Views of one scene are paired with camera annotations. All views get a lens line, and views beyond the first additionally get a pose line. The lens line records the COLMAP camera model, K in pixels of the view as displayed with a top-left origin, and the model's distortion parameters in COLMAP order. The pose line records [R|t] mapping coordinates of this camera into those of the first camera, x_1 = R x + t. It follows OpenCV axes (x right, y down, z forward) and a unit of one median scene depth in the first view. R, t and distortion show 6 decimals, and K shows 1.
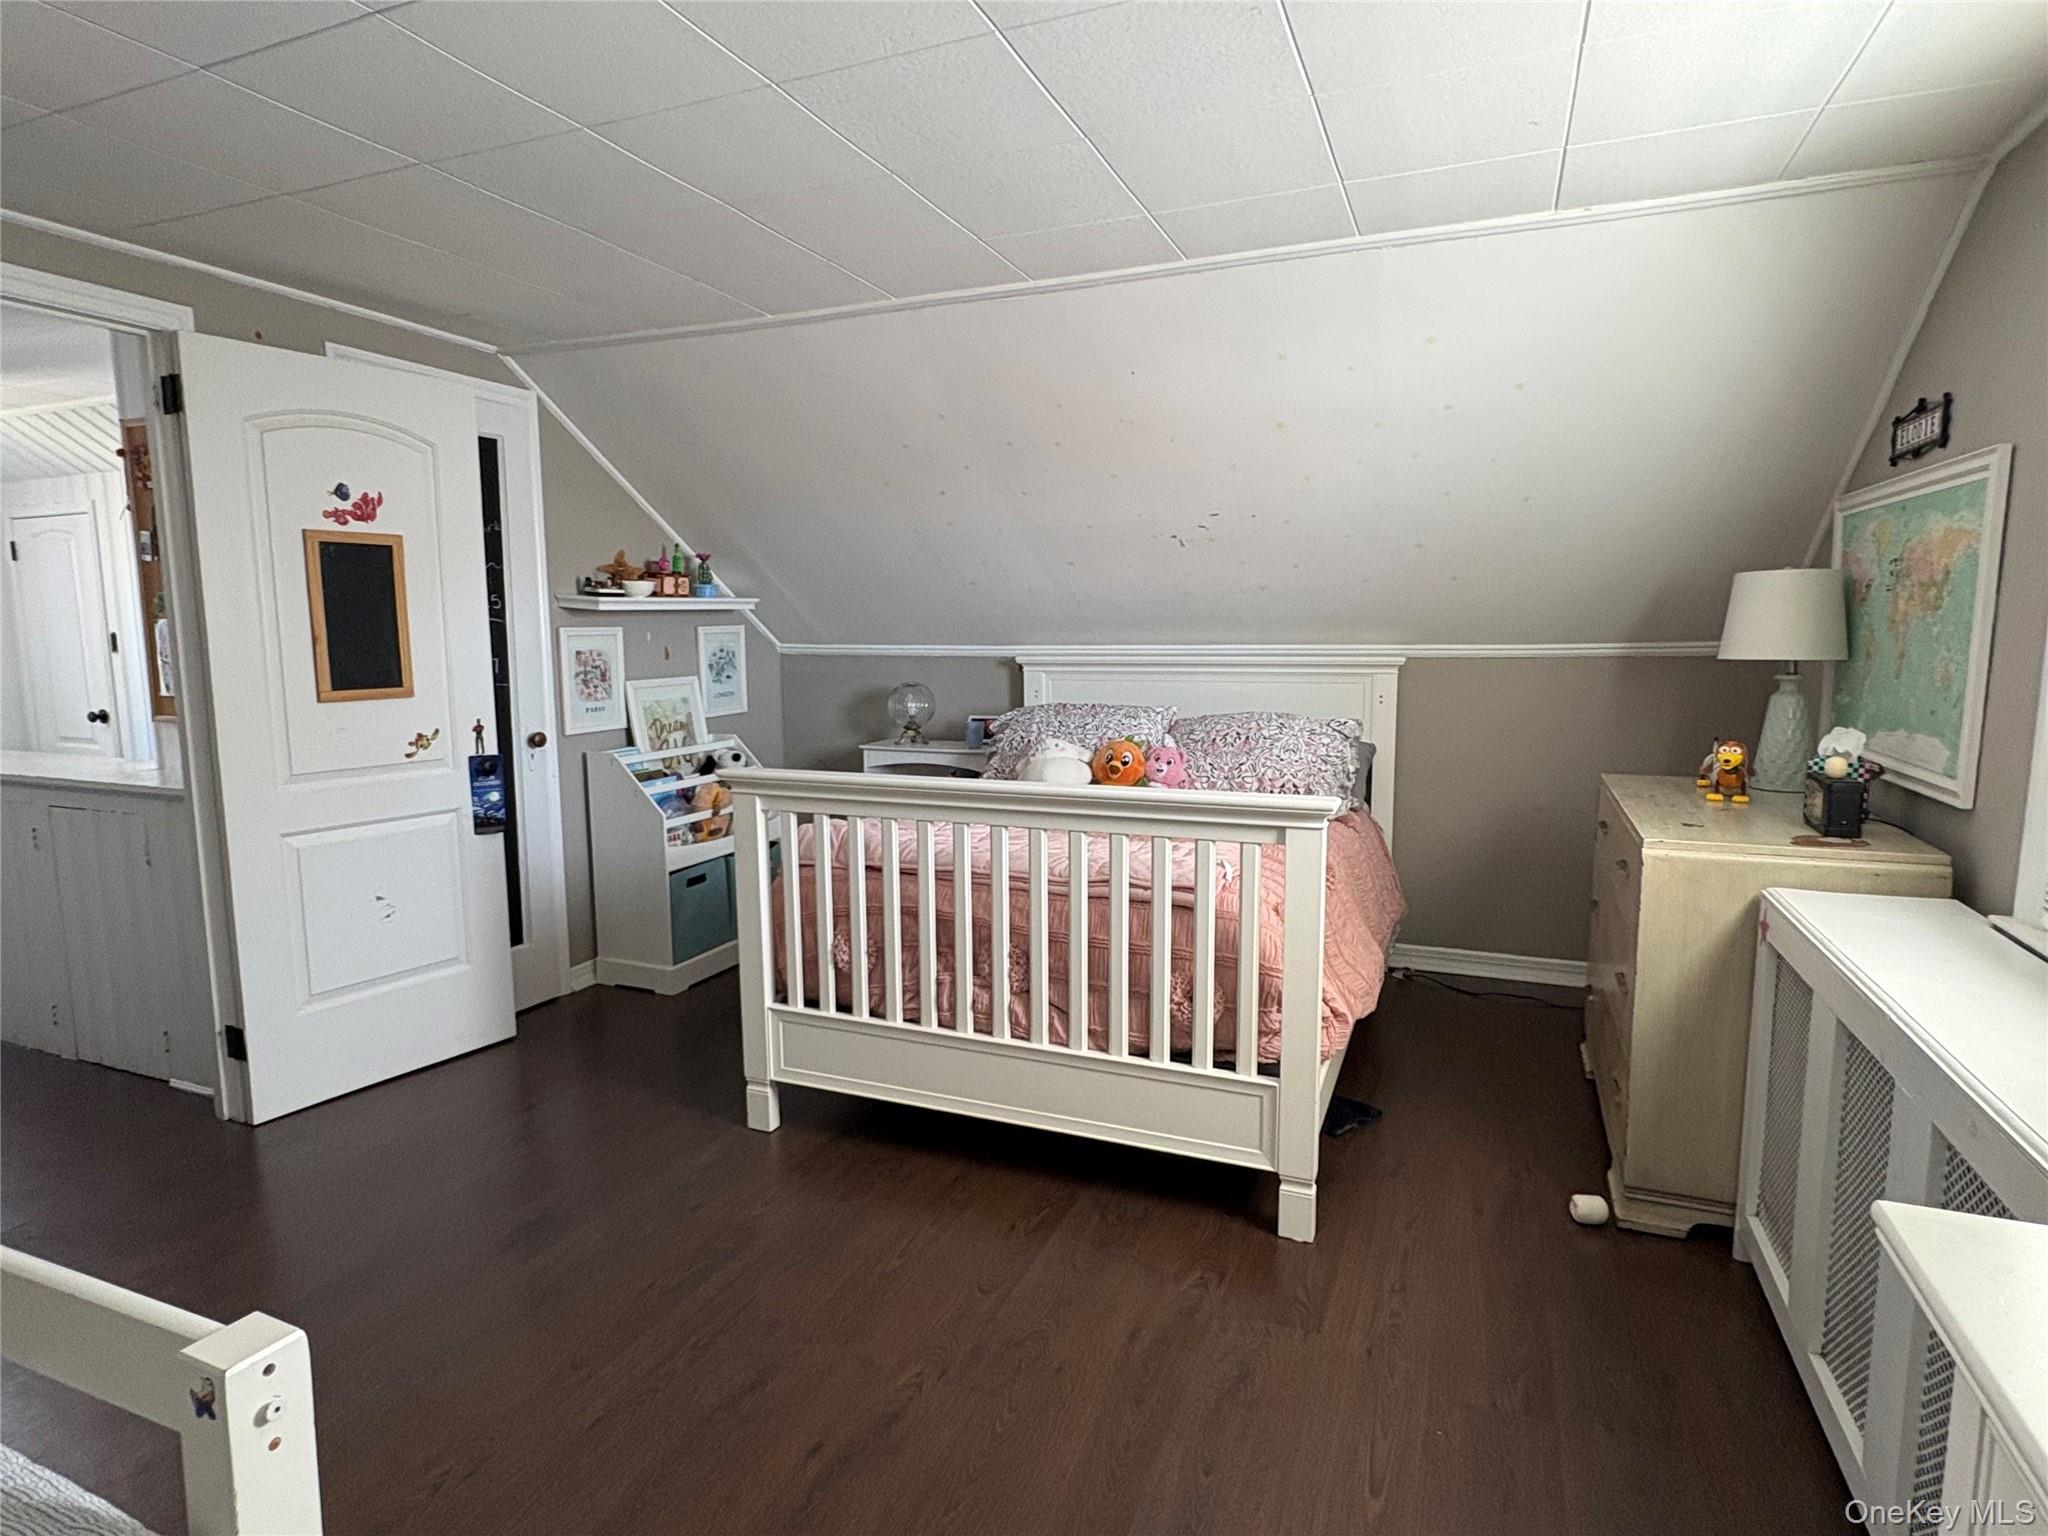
lens RADIAL K [[1103.7, 0, 1029.4], [0, 1103.7, 762.3], [0, 0, 1]] dist [0.015139, 0.001733]
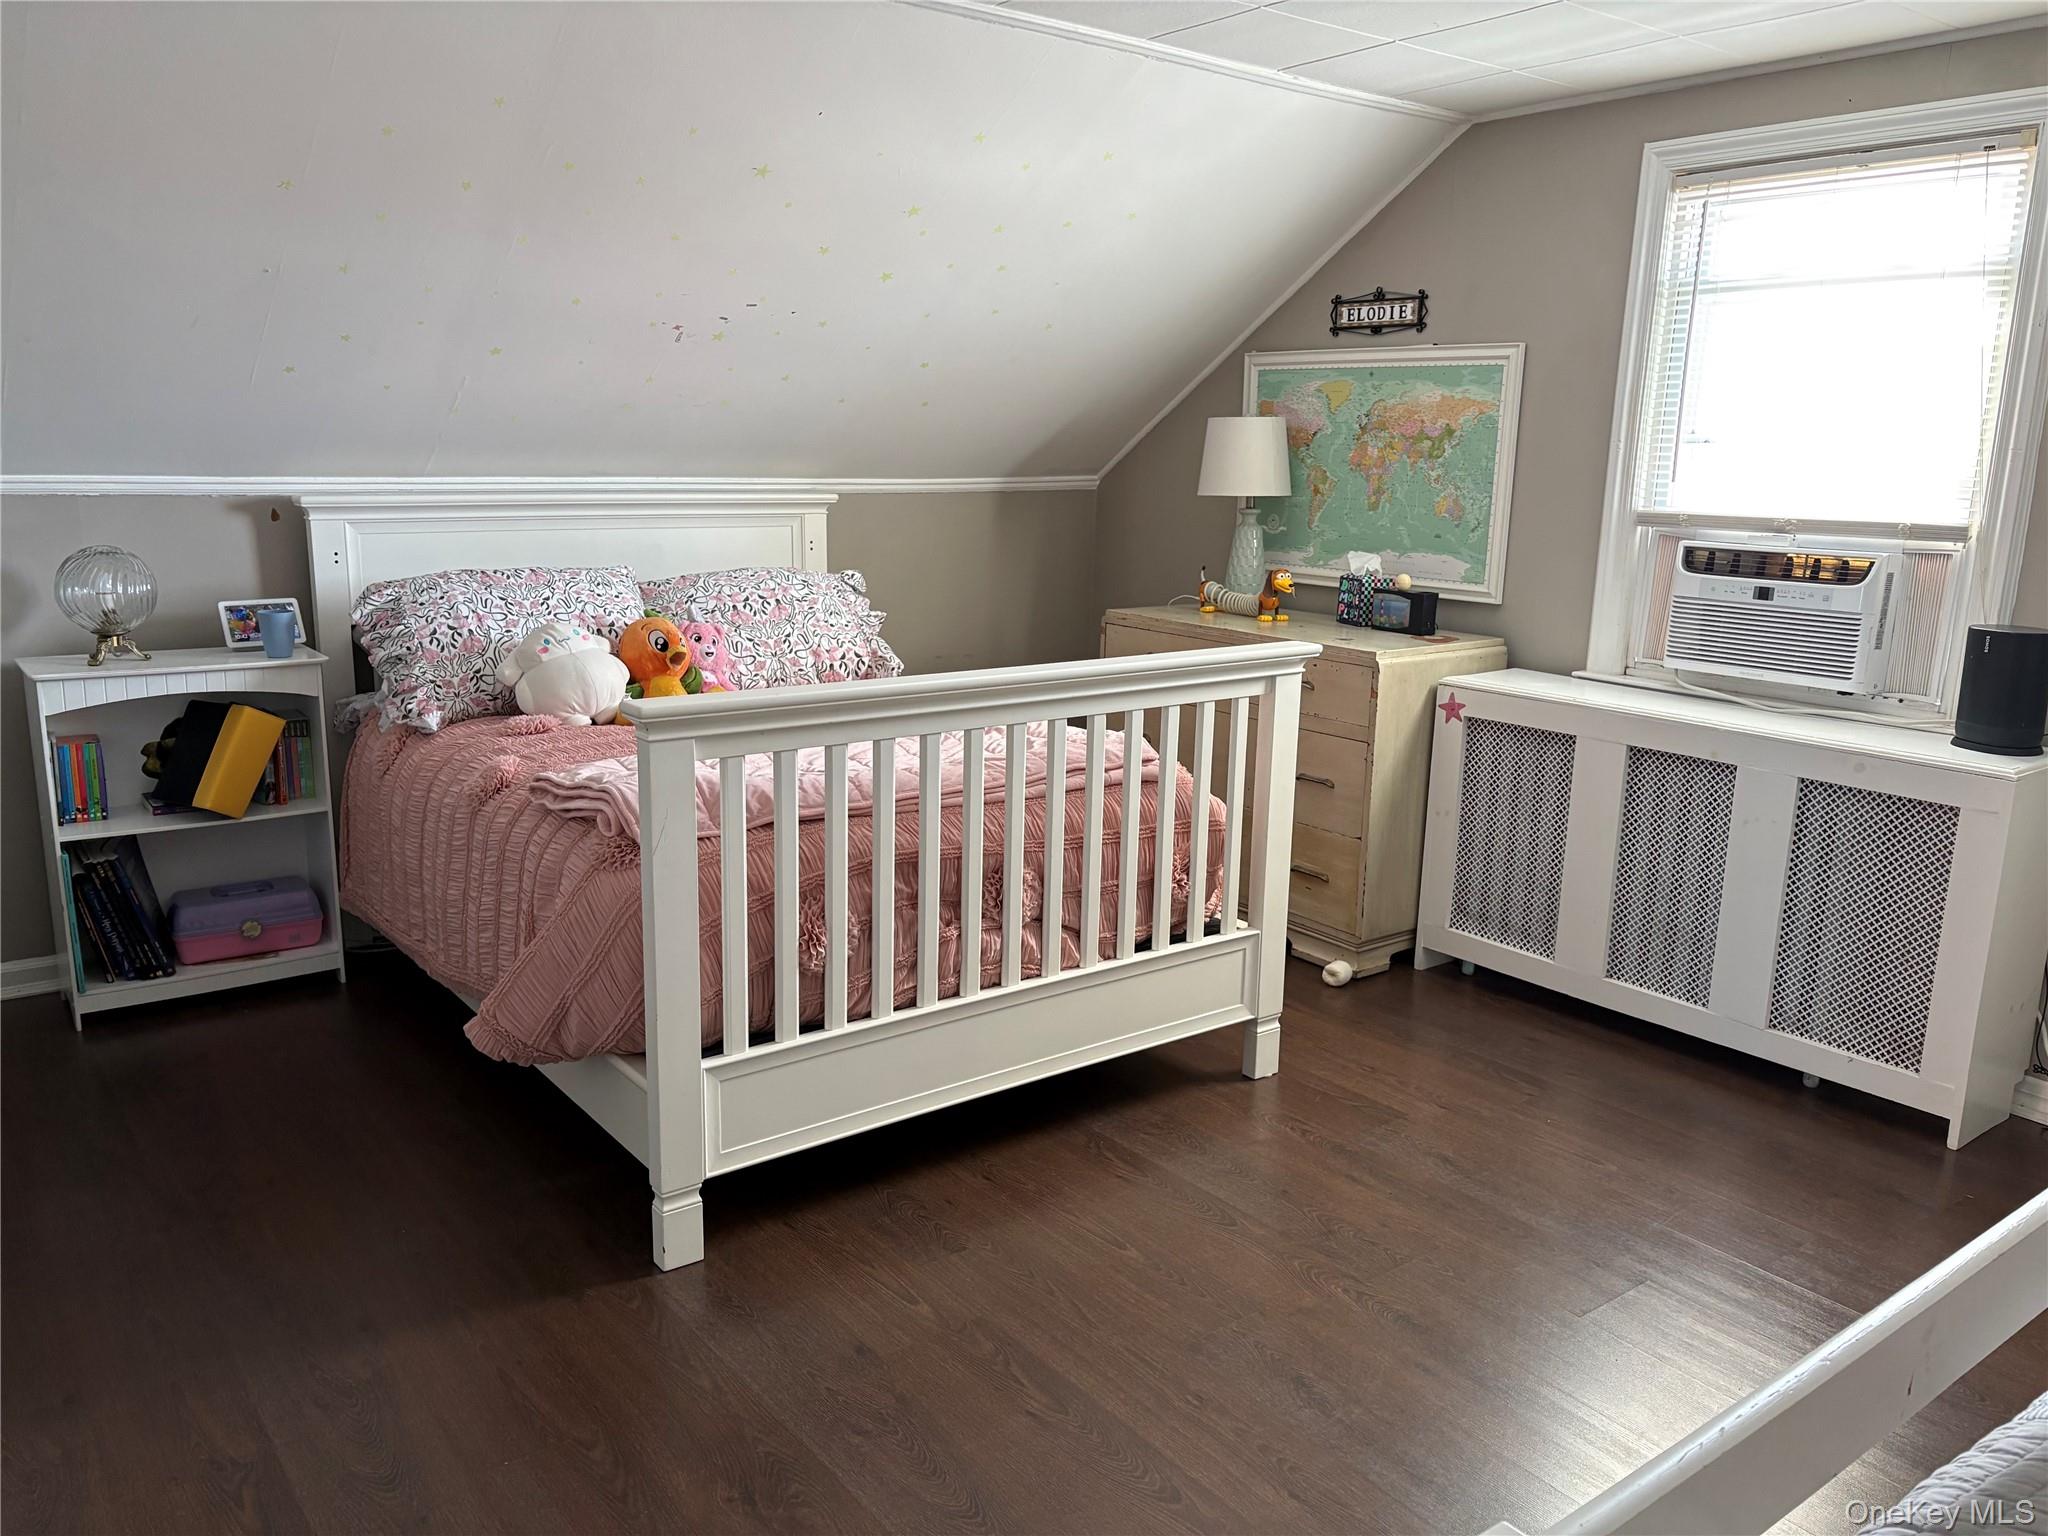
lens RADIAL K [[1578.4, 0, 1027.2], [0, 1578.4, 757.6], [0, 0, 1]] dist [0.091578, -0.042019]
pose [[0.498703, -0.156221, 0.852579, -0.961320], [0.083610, 0.987707, 0.132074, -0.065416], [-0.862731, 0.005419, 0.505634, 0.397578]]
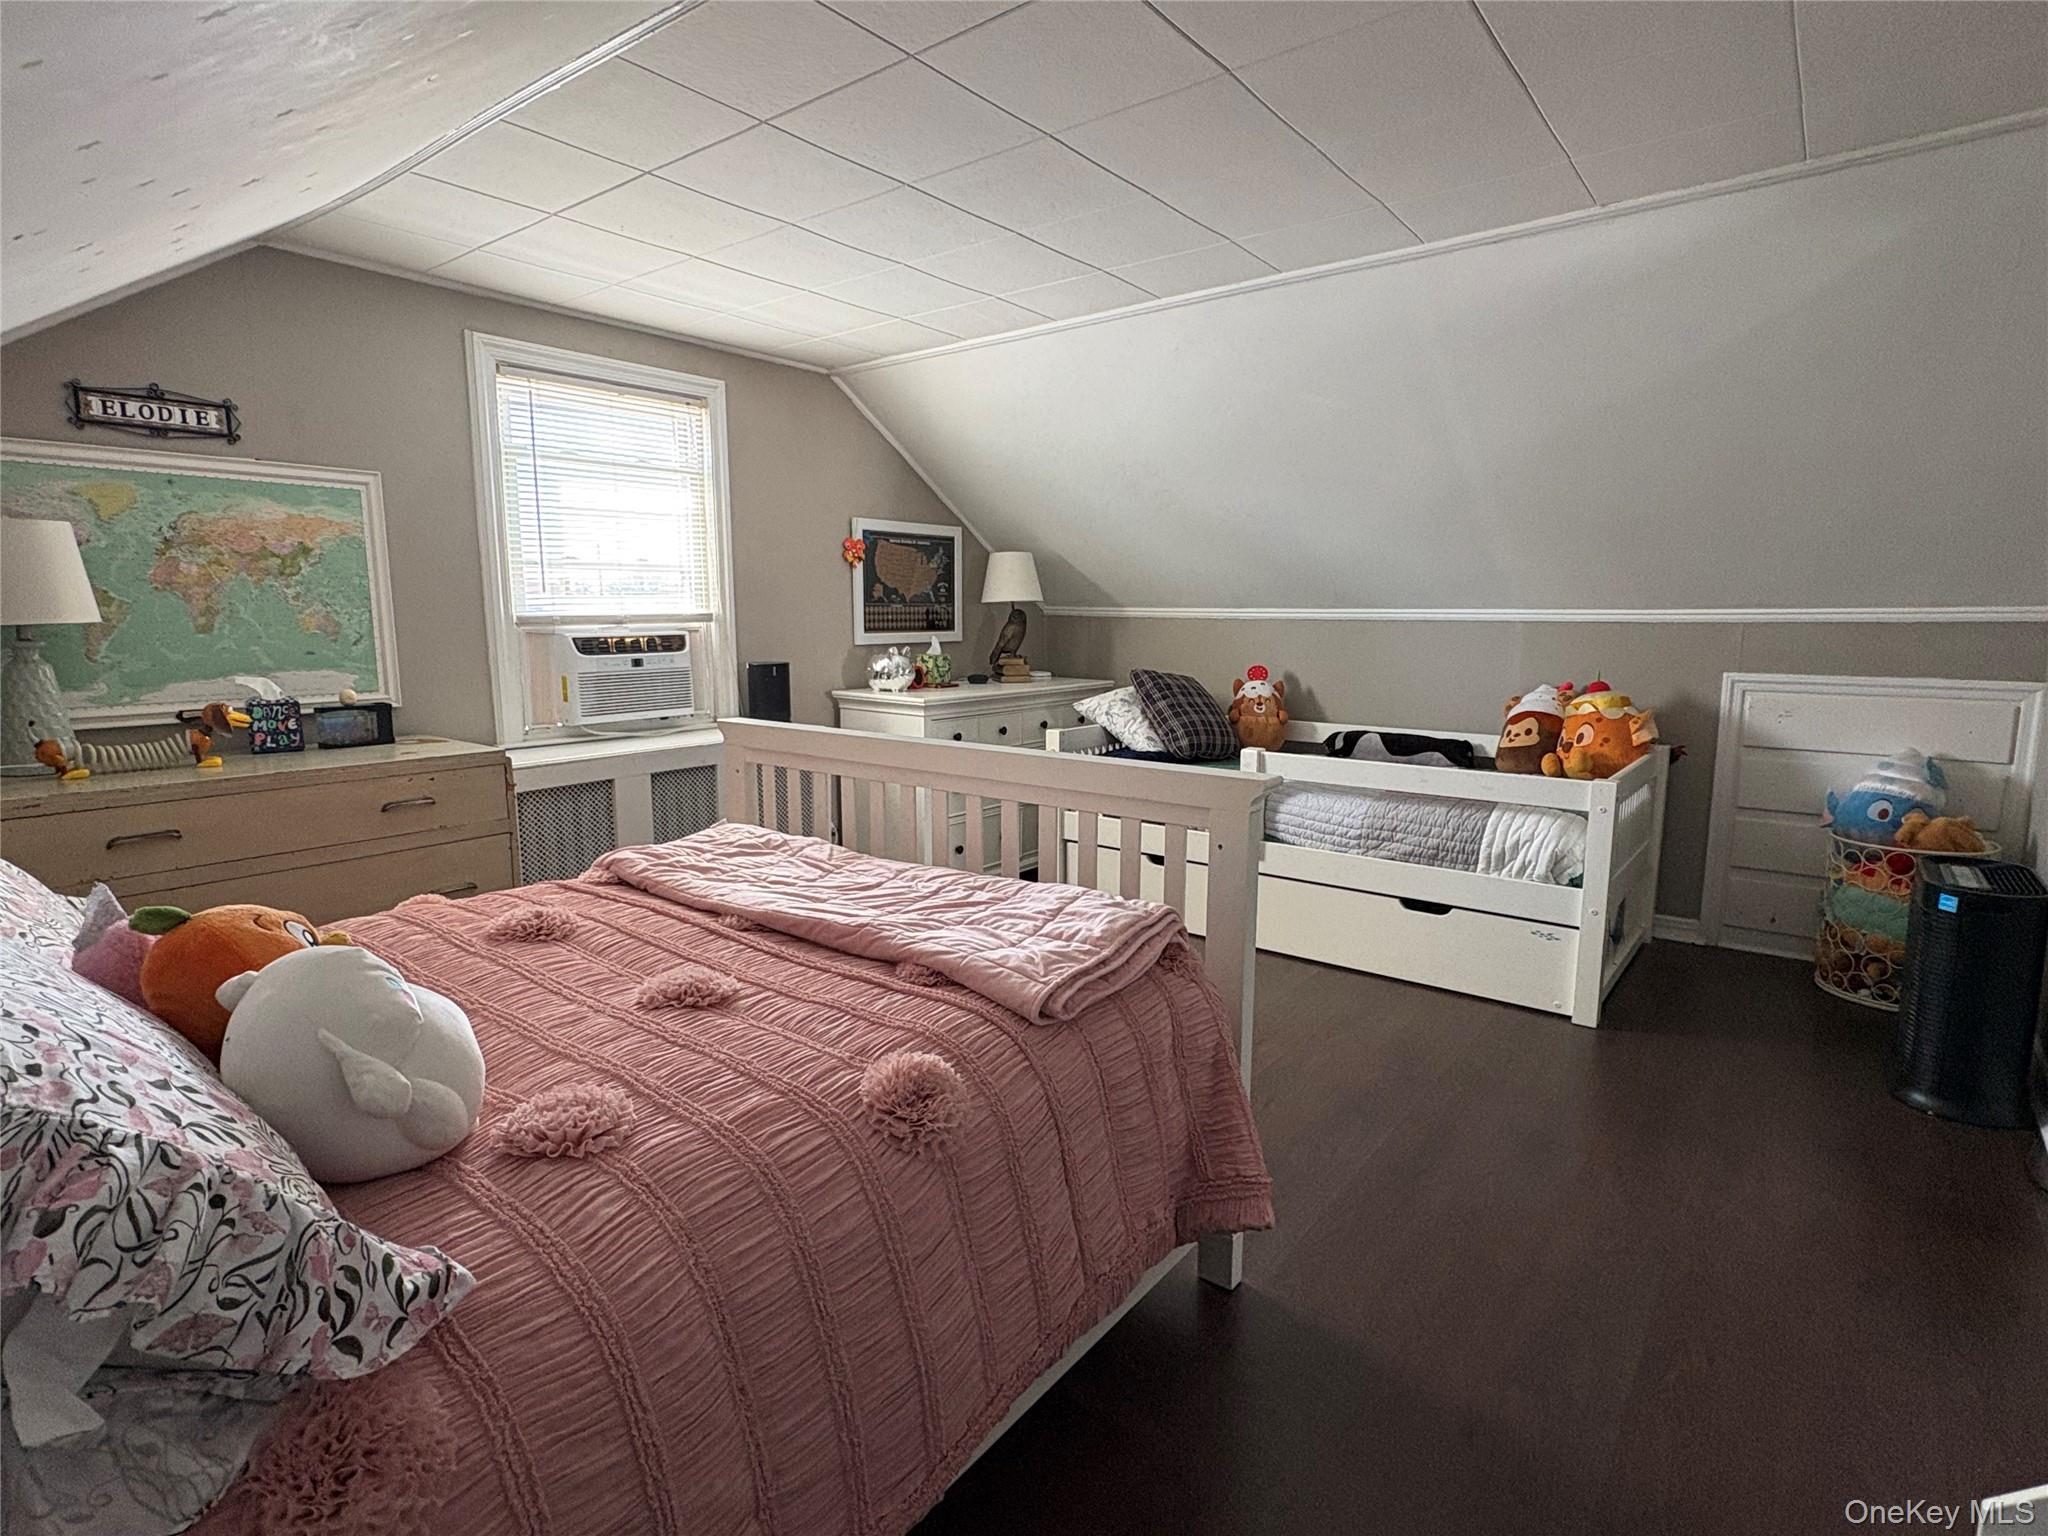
lens RADIAL K [[1071.9, 0, 1015.3], [0, 1071.9, 777.5], [0, 0, 1]] dist [0.023349, 0.000323]
pose [[-0.964425, -0.045319, 0.260444, -0.320497], [0.033118, 0.956723, 0.289109, -0.218319], [-0.262275, 0.287450, -0.921186, 1.761853]]
